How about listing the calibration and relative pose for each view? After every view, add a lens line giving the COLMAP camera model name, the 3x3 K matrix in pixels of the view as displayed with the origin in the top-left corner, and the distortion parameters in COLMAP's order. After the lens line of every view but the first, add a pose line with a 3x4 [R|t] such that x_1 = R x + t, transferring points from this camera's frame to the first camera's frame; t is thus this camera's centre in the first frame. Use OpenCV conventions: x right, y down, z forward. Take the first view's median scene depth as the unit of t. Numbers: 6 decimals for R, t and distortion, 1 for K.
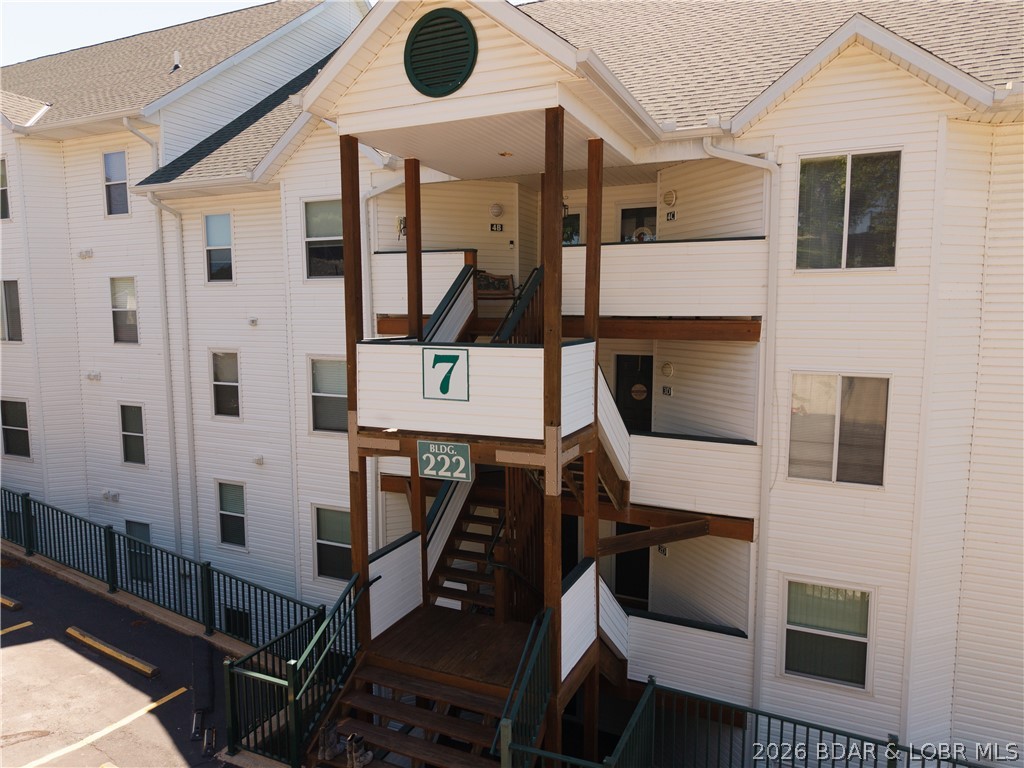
lens RADIAL K [[687.8, 0, 512.0], [0, 687.8, 384.0], [0, 0, 1]] dist [0.044136, -0.053084]
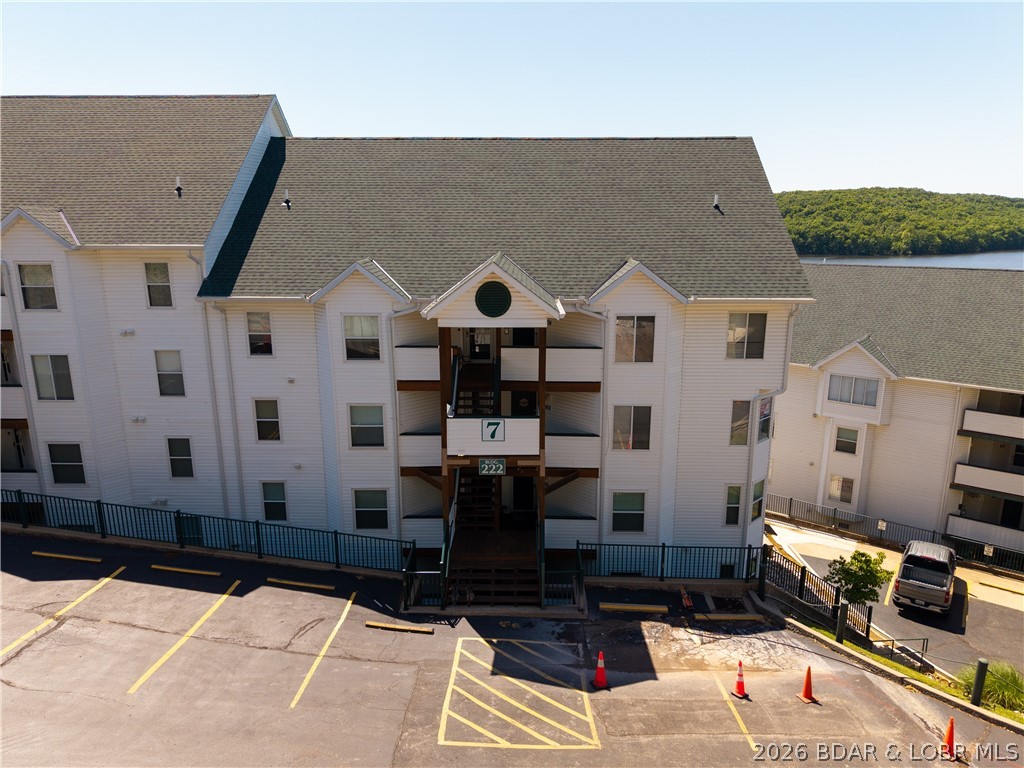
lens RADIAL K [[687.8, 0, 512.0], [0, 687.8, 384.0], [0, 0, 1]] dist [0.044136, -0.053084]
pose [[0.914795, -0.092310, 0.393228, -0.763371], [0.042780, 0.990202, 0.132926, -0.386071], [-0.401646, -0.104778, 0.909781, -0.897154]]
